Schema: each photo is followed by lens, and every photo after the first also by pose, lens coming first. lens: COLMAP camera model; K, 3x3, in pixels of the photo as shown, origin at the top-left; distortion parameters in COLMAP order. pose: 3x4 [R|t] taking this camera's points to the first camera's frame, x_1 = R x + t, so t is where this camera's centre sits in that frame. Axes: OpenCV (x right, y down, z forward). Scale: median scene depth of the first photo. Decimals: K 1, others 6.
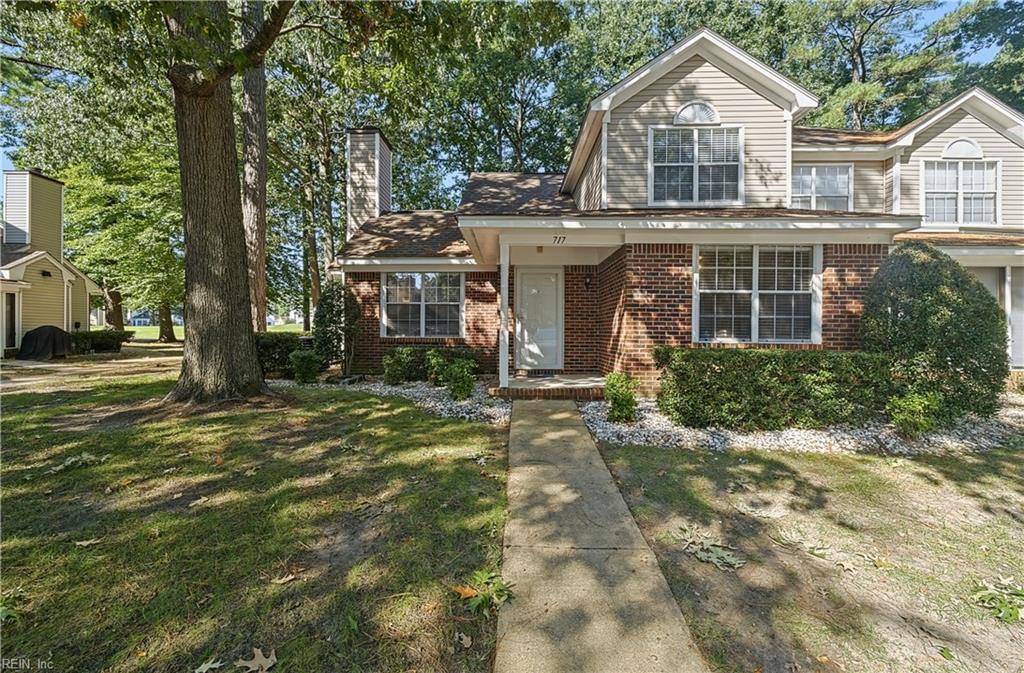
lens RADIAL K [[404.8, 0, 505.6], [0, 404.8, 331.7], [0, 0, 1]] dist [-0.001795, -0.000391]
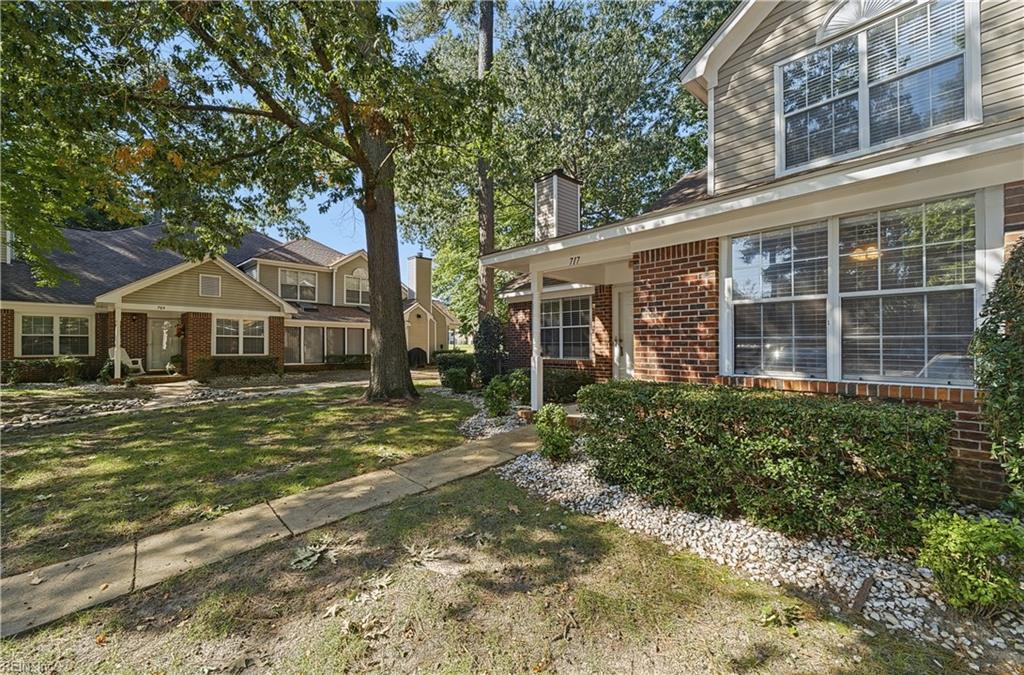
lens RADIAL K [[404.8, 0, 512.4], [0, 404.8, 345.5], [0, 0, 1]] dist [-0.001795, -0.000391]
pose [[0.696320, -0.007209, -0.717695, 0.713239], [0.004881, 0.999974, -0.005309, -0.024494], [0.717715, 0.000193, 0.696337, 0.241294]]
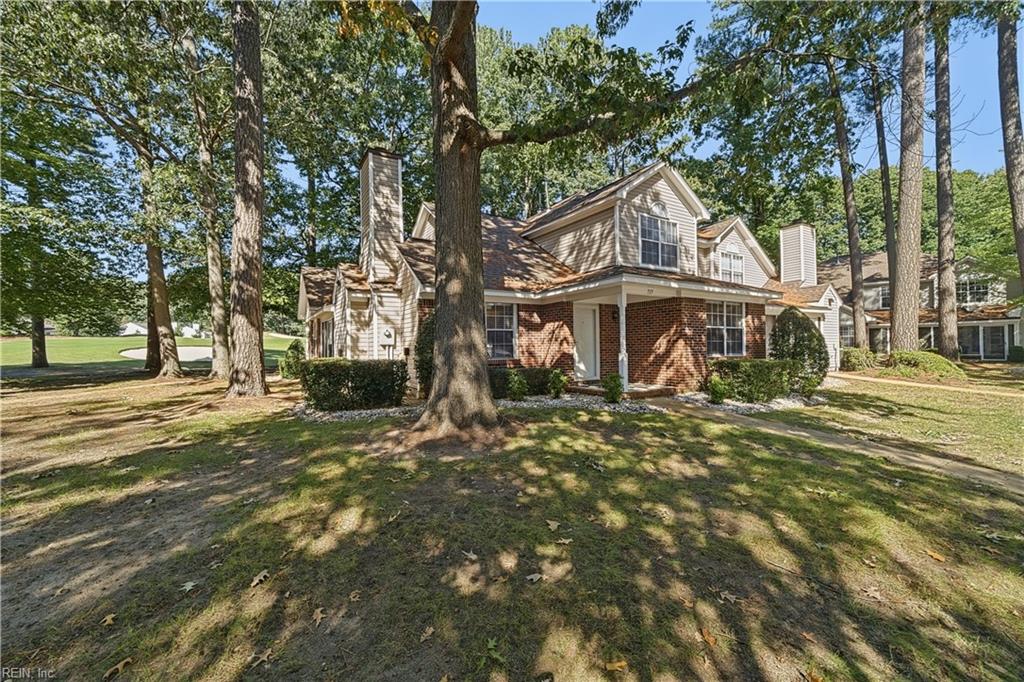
lens RADIAL K [[404.8, 0, 506.9], [0, 404.8, 338.7], [0, 0, 1]] dist [-0.001795, -0.000391]
pose [[0.840362, -0.004996, 0.542003, -1.150696], [0.020182, 0.999553, -0.022078, -0.030956], [-0.541650, 0.029492, 0.840087, 0.033755]]
